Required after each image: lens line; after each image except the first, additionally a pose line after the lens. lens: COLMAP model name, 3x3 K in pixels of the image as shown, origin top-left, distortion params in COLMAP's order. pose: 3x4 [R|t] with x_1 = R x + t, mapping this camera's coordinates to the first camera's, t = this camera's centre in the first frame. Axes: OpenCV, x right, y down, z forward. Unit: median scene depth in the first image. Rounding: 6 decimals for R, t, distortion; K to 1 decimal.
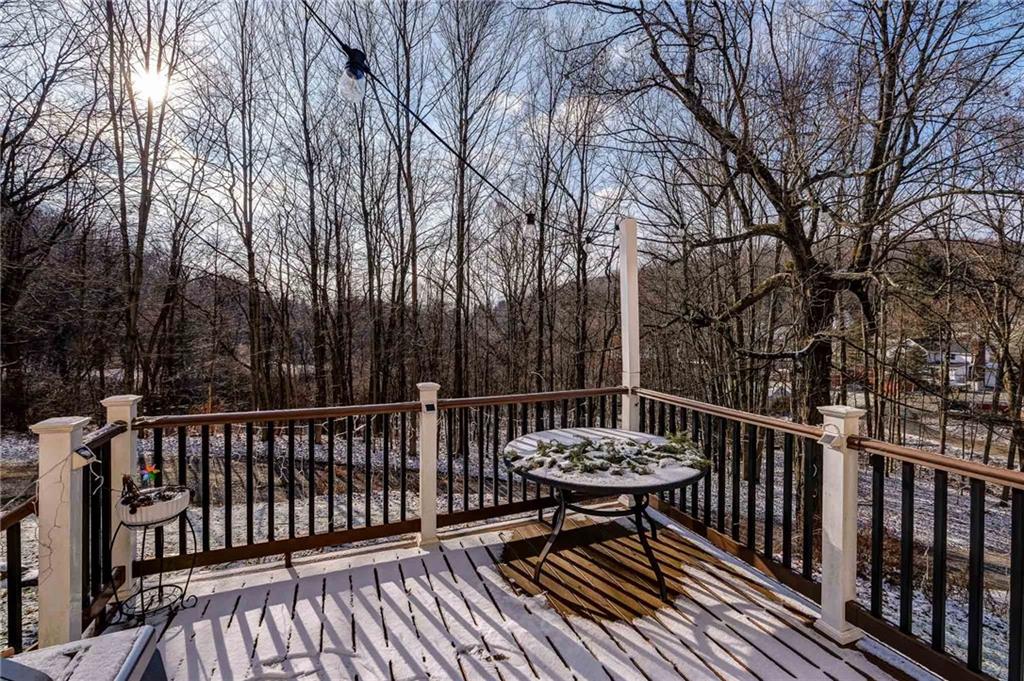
lens RADIAL K [[448.3, 0, 511.5], [0, 448.3, 330.5], [0, 0, 1]] dist [-0.002507, -0.000320]
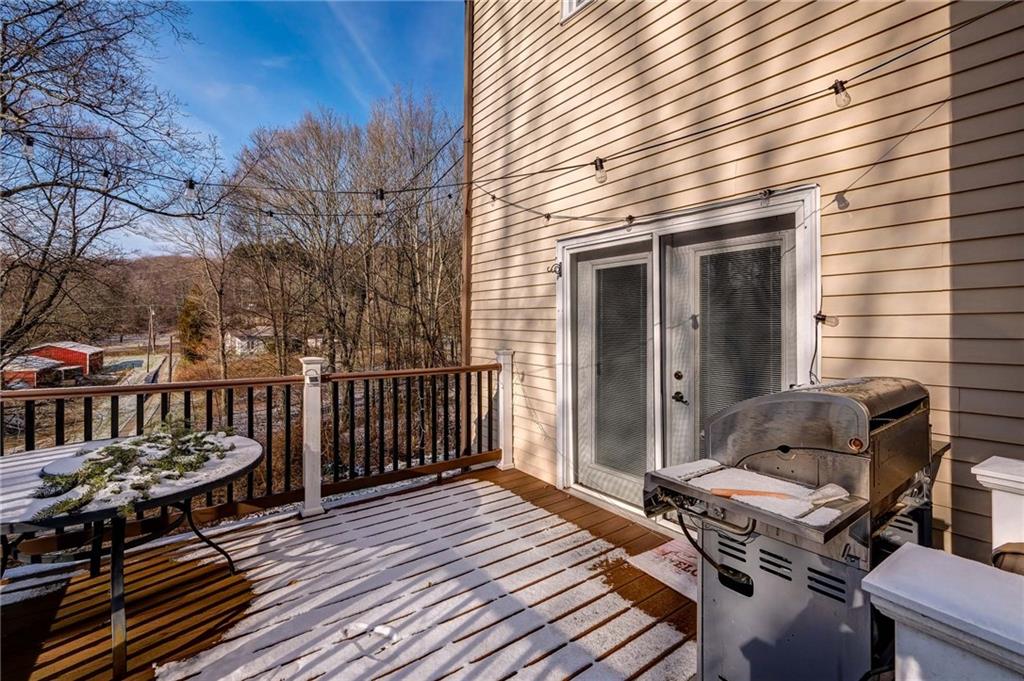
lens RADIAL K [[448.3, 0, 511.5], [0, 448.3, 330.5], [0, 0, 1]] dist [-0.002507, -0.000320]
pose [[-0.251070, -0.011690, 0.967898, -0.811027], [0.008240, 0.999865, 0.014214, 0.064788], [-0.967934, 0.011544, -0.250940, 0.699400]]
